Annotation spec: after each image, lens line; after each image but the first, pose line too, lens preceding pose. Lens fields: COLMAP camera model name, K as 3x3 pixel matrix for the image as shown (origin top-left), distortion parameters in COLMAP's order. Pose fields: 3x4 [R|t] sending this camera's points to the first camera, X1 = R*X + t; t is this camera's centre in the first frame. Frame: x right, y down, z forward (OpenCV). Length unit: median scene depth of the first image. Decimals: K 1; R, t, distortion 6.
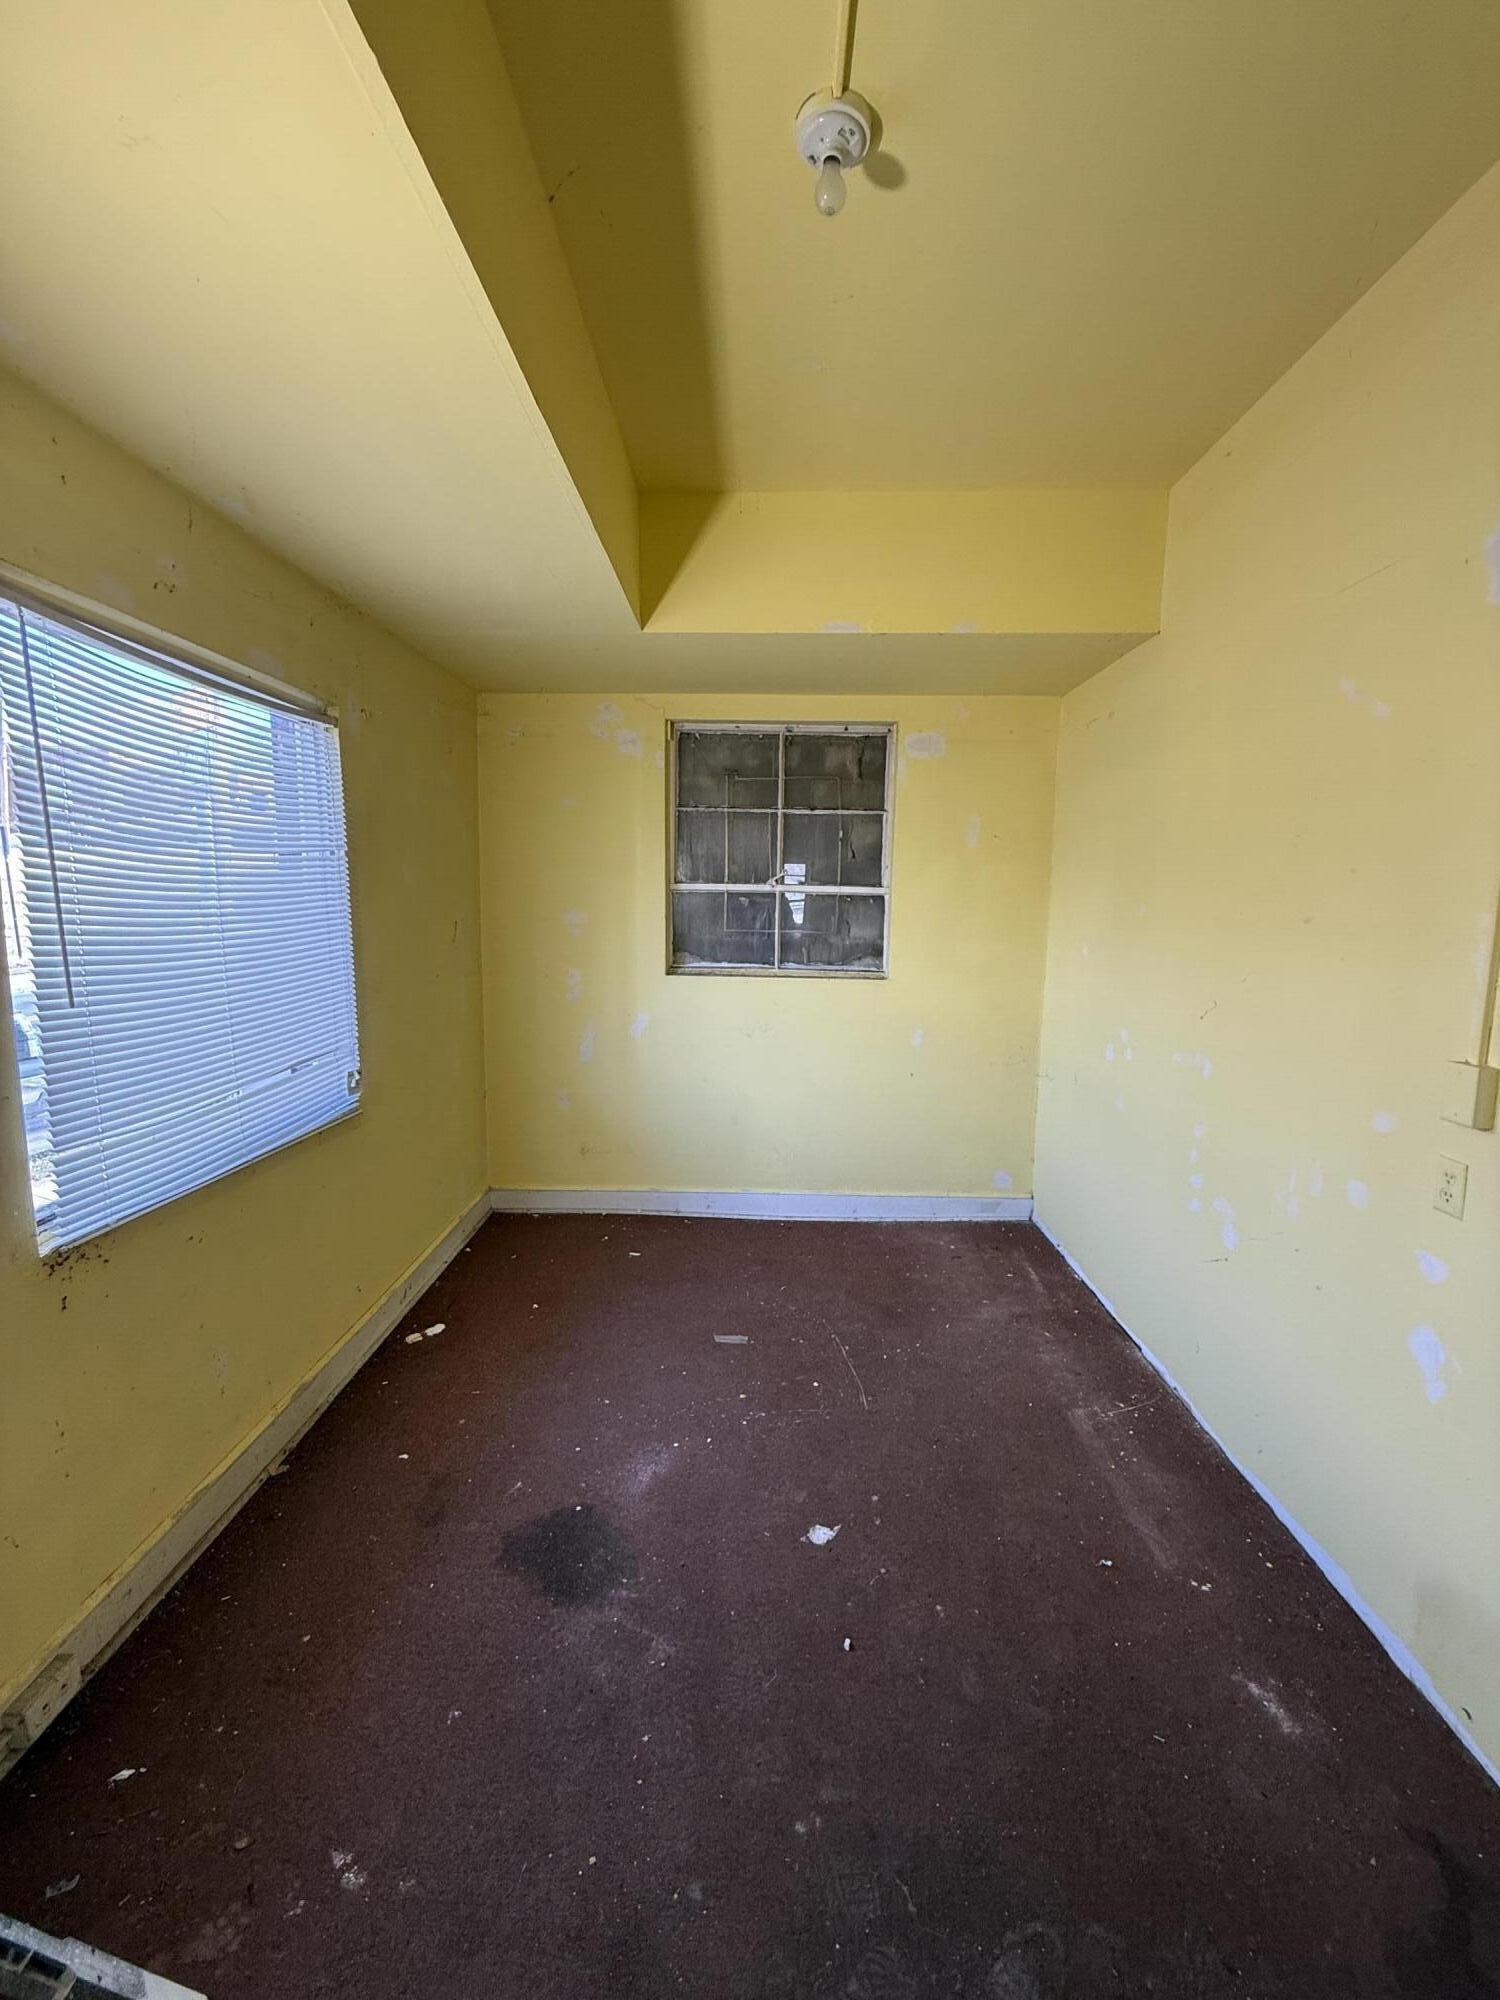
lens RADIAL K [[793.5, 0, 751.7], [0, 793.5, 990.1], [0, 0, 1]] dist [-0.002981, 0.000350]
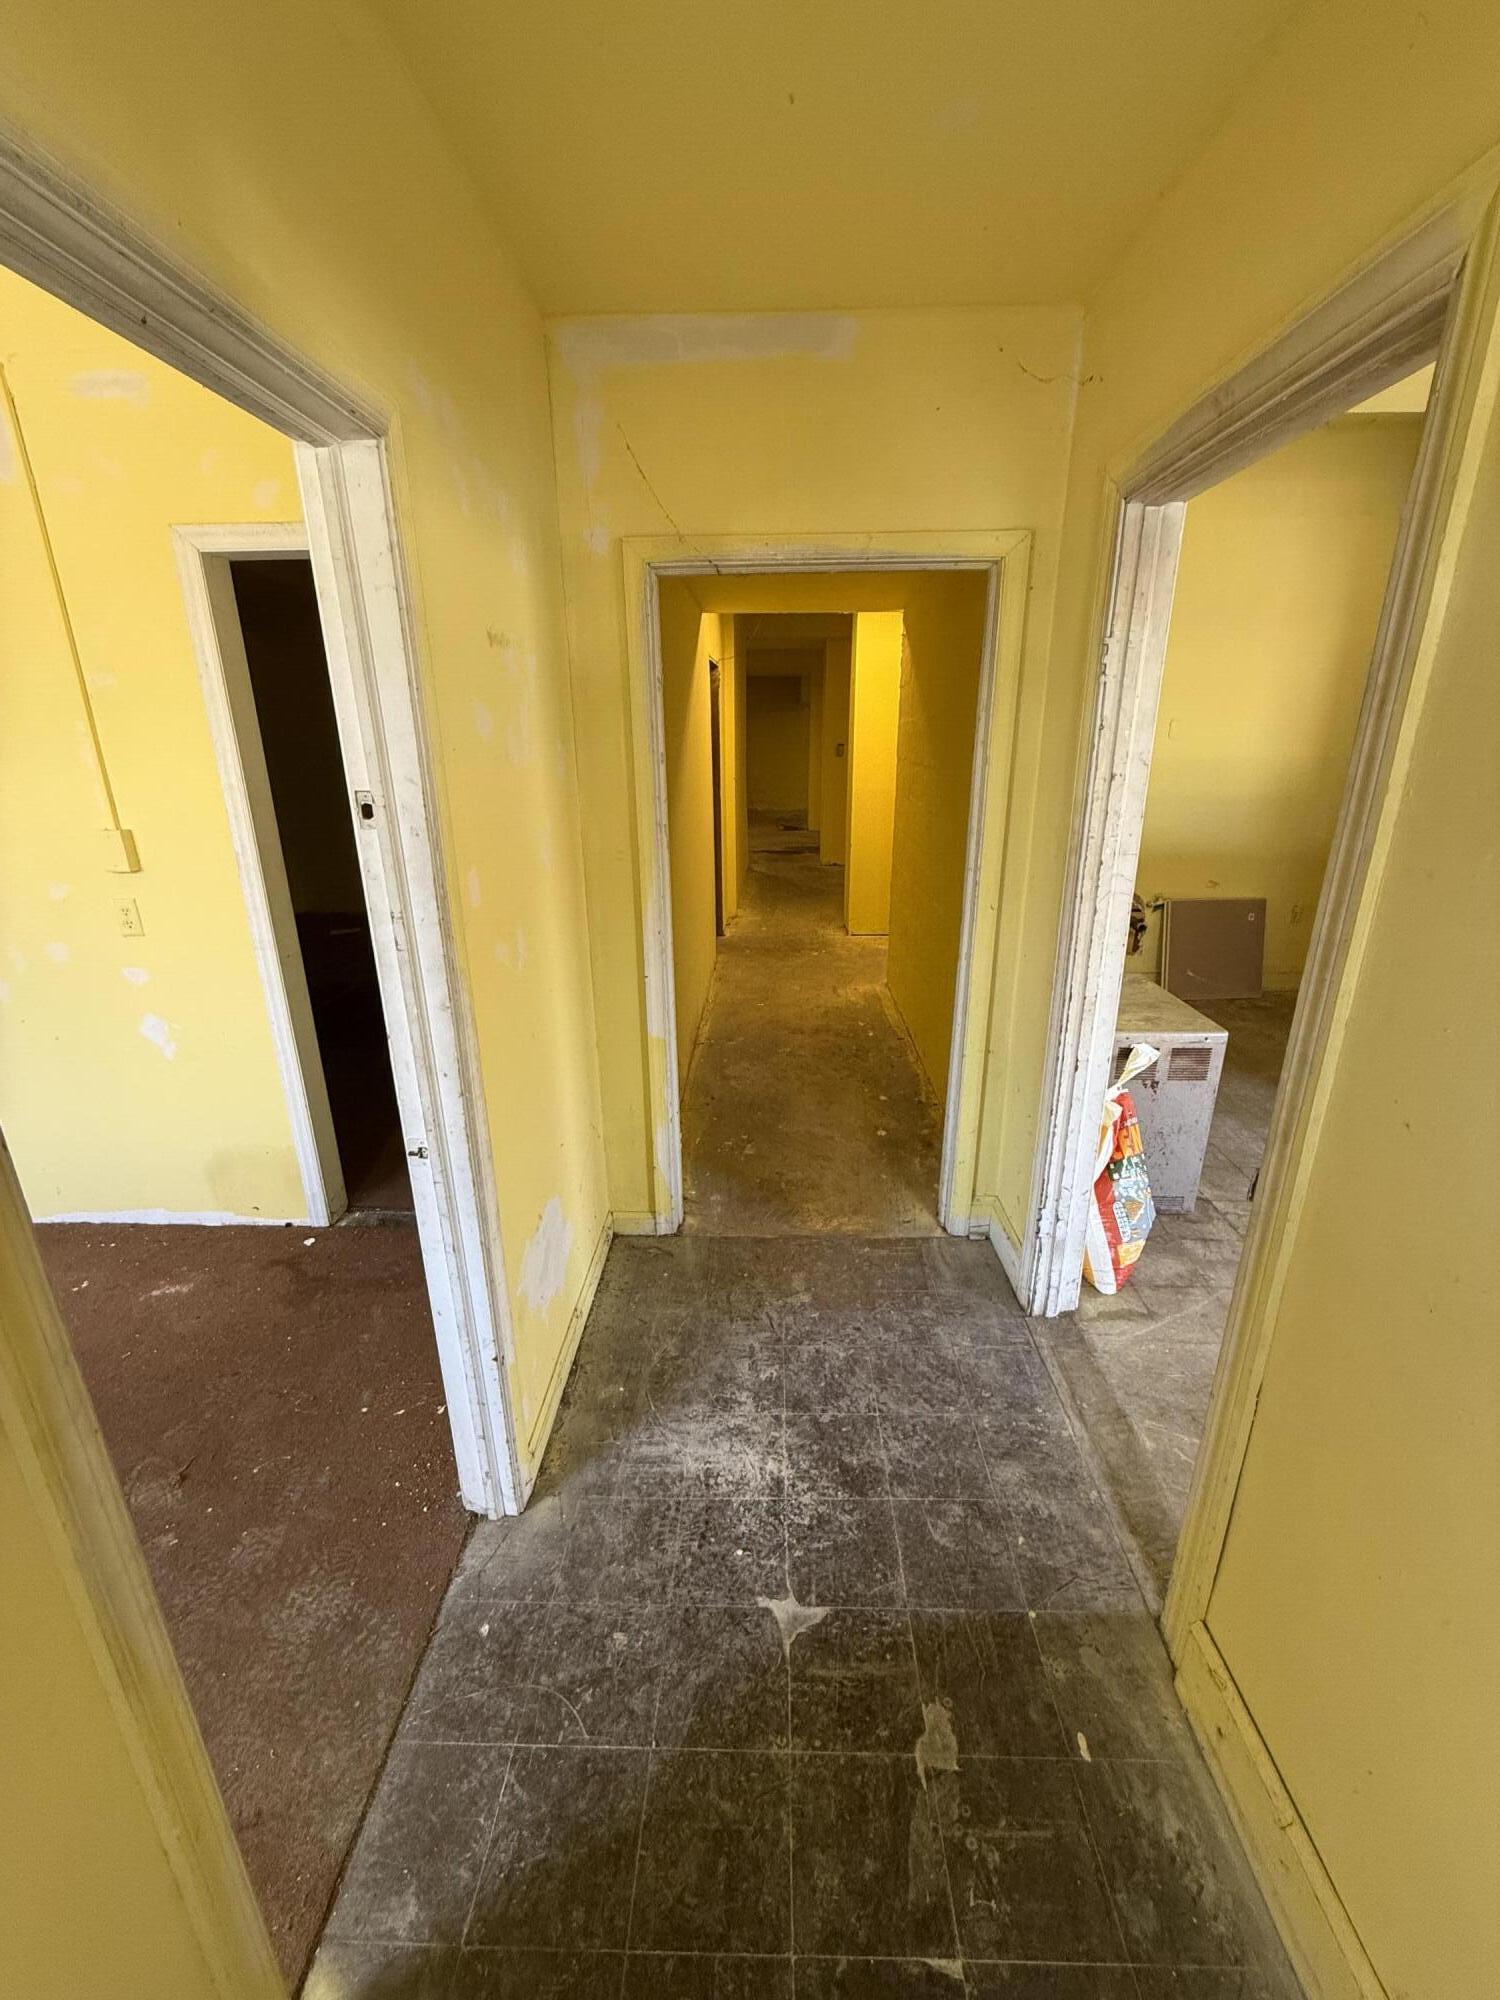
lens RADIAL K [[793.5, 0, 748.1], [0, 793.5, 994.2], [0, 0, 1]] dist [-0.002981, 0.000350]
pose [[0.011053, -0.324520, 0.945814, -0.528039], [0.120943, 0.939362, 0.320893, 0.050785], [-0.992598, 0.110843, 0.049632, -0.188442]]
